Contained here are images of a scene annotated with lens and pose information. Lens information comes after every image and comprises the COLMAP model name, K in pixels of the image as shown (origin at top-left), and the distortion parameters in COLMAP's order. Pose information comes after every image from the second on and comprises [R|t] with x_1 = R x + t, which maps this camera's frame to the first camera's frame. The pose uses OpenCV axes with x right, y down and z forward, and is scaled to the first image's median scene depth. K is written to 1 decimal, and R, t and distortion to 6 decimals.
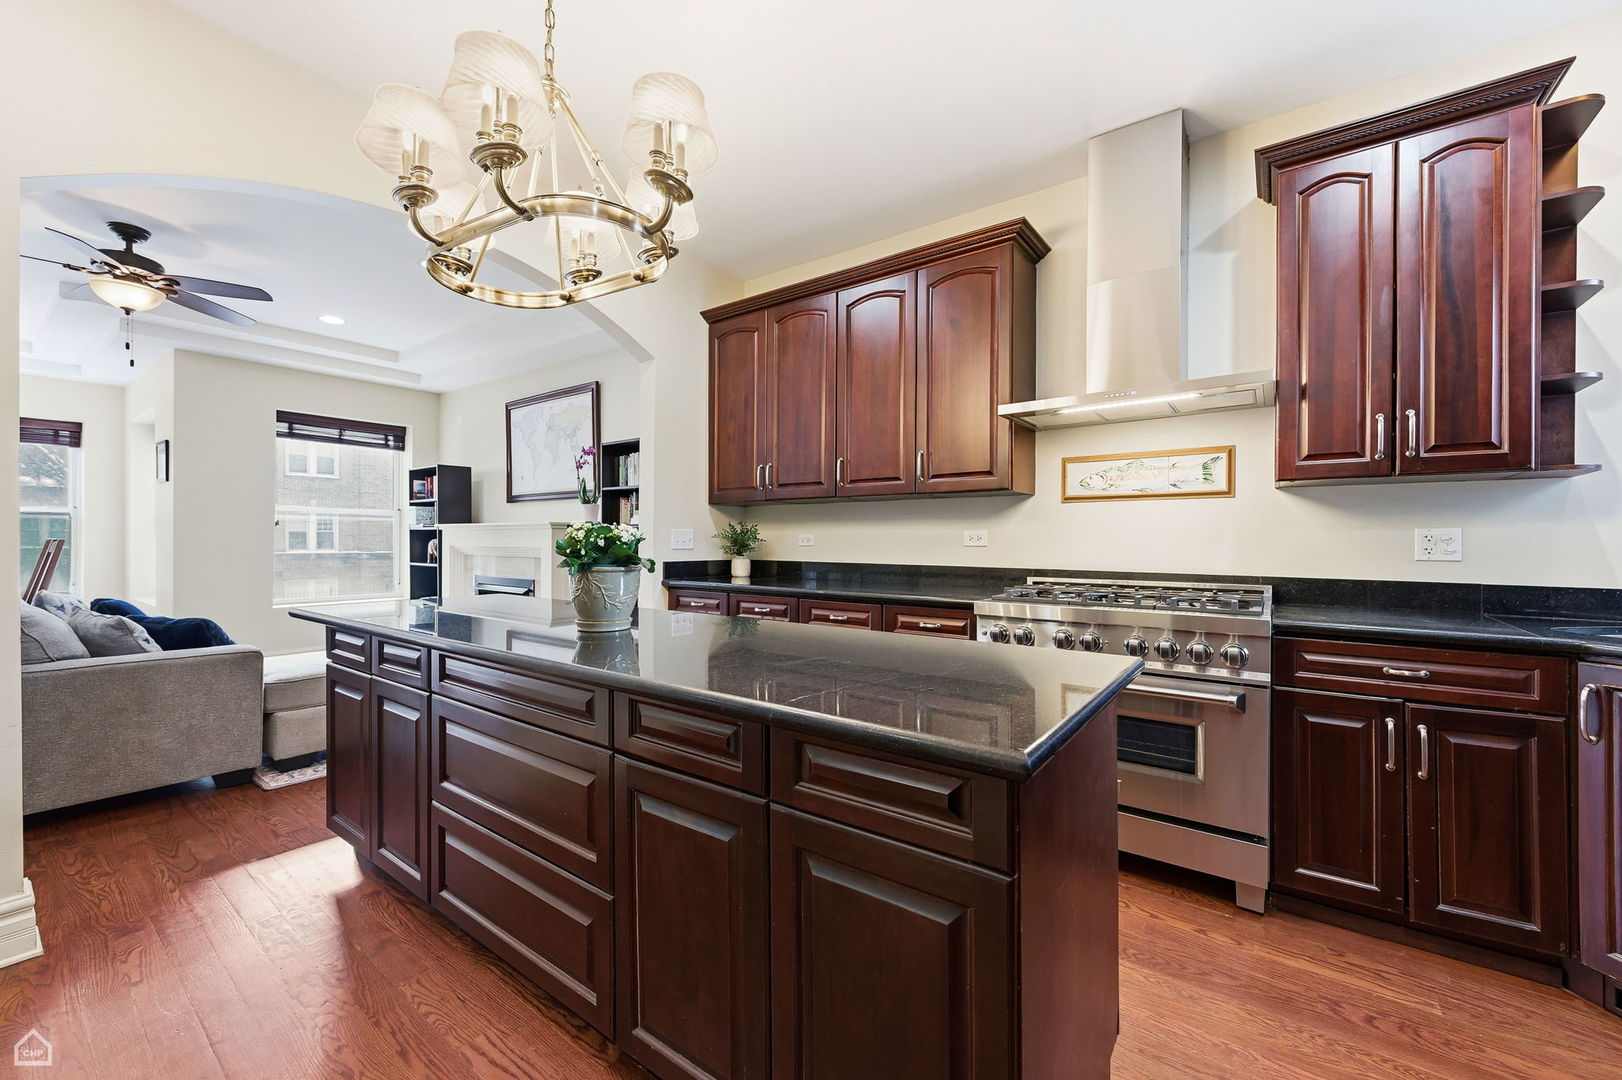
lens RADIAL K [[630.4, 0, 810.3], [0, 630.4, 540.0], [0, 0, 1]] dist [0.002032, -0.000623]
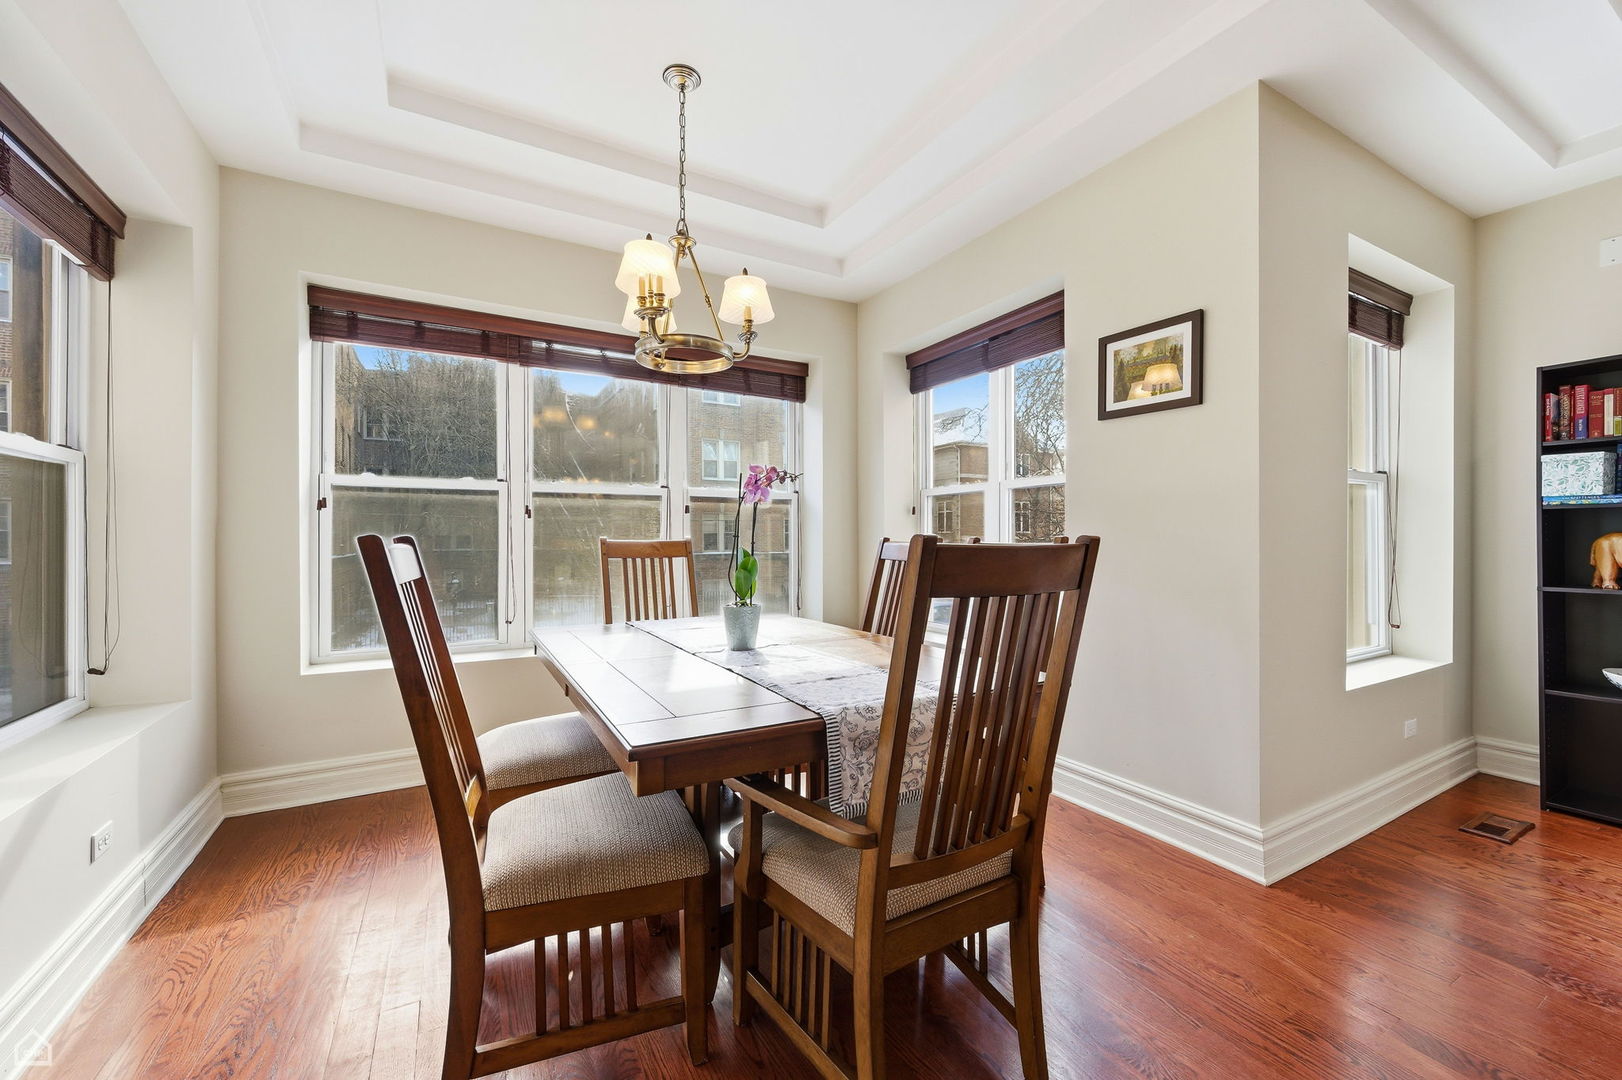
lens RADIAL K [[630.4, 0, 816.8], [0, 630.4, 536.8], [0, 0, 1]] dist [0.002032, -0.000623]
pose [[0.916541, -0.009039, -0.399838, -0.923730], [0.007925, 0.999959, -0.004441, 0.000441], [0.399861, 0.000902, 0.916575, 0.413832]]
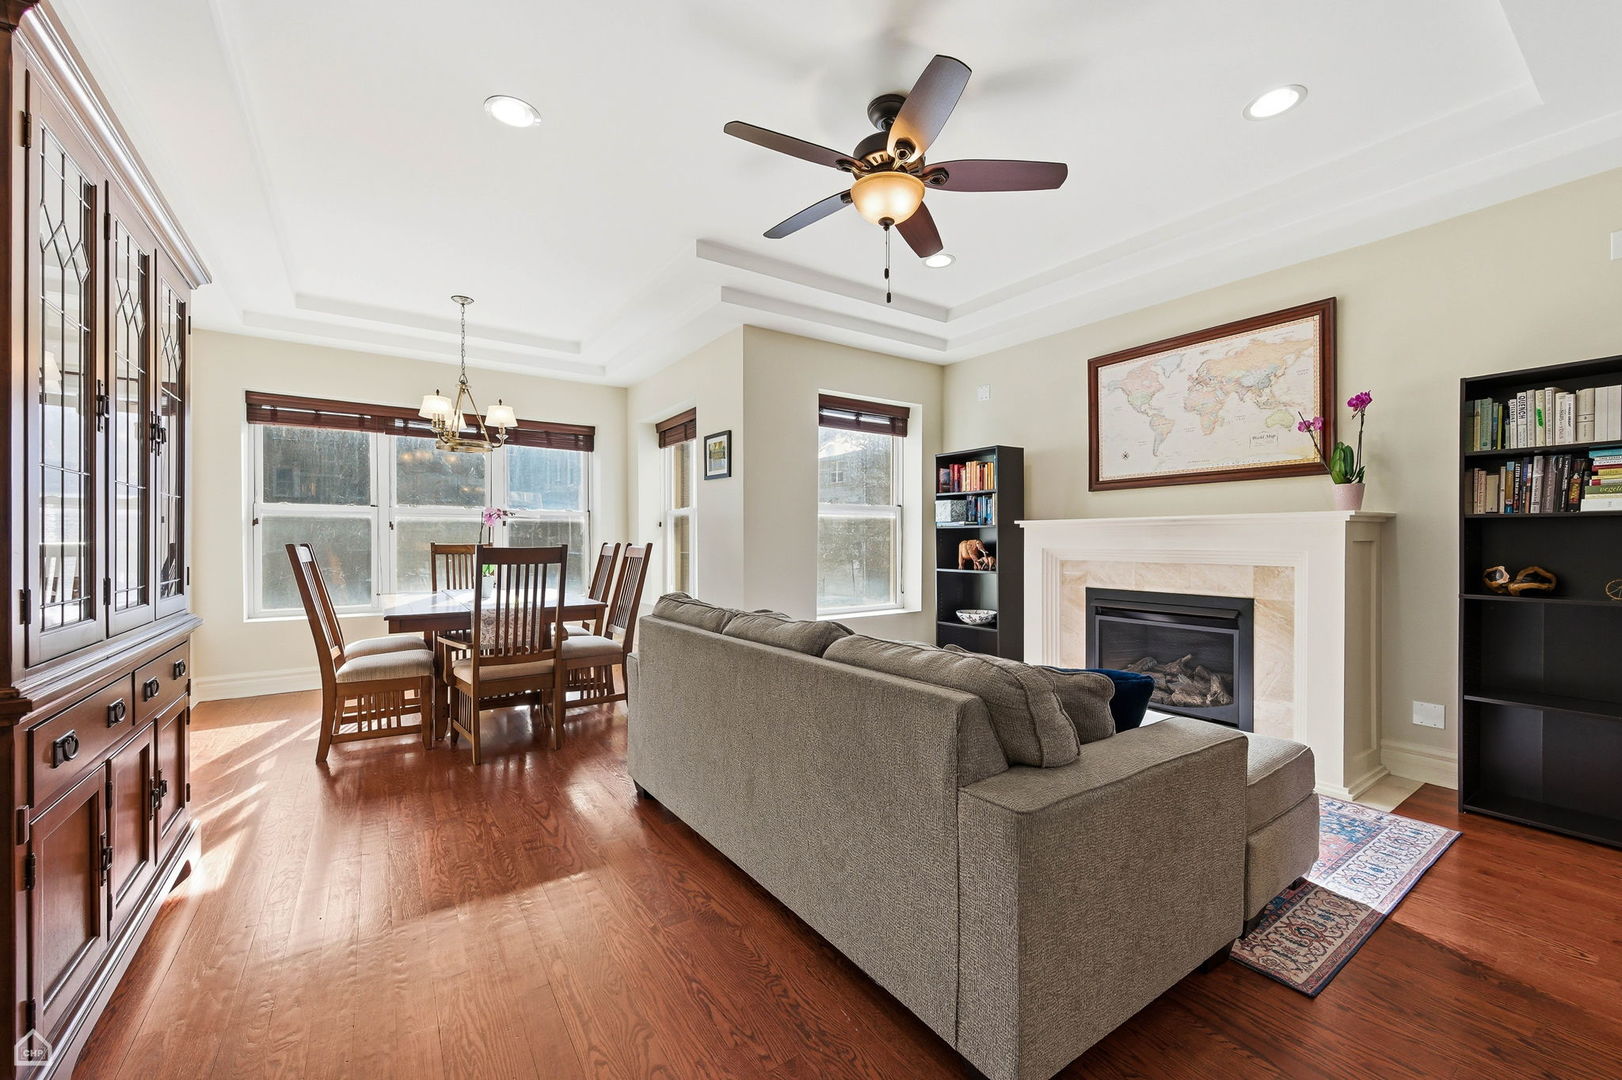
lens RADIAL K [[630.4, 0, 814.0], [0, 630.4, 539.8], [0, 0, 1]] dist [0.002032, -0.000623]
pose [[0.948399, -0.006999, -0.317001, -0.530560], [0.007025, 0.999975, -0.001061, -0.001993], [0.317001, -0.001221, 0.948425, 0.166446]]
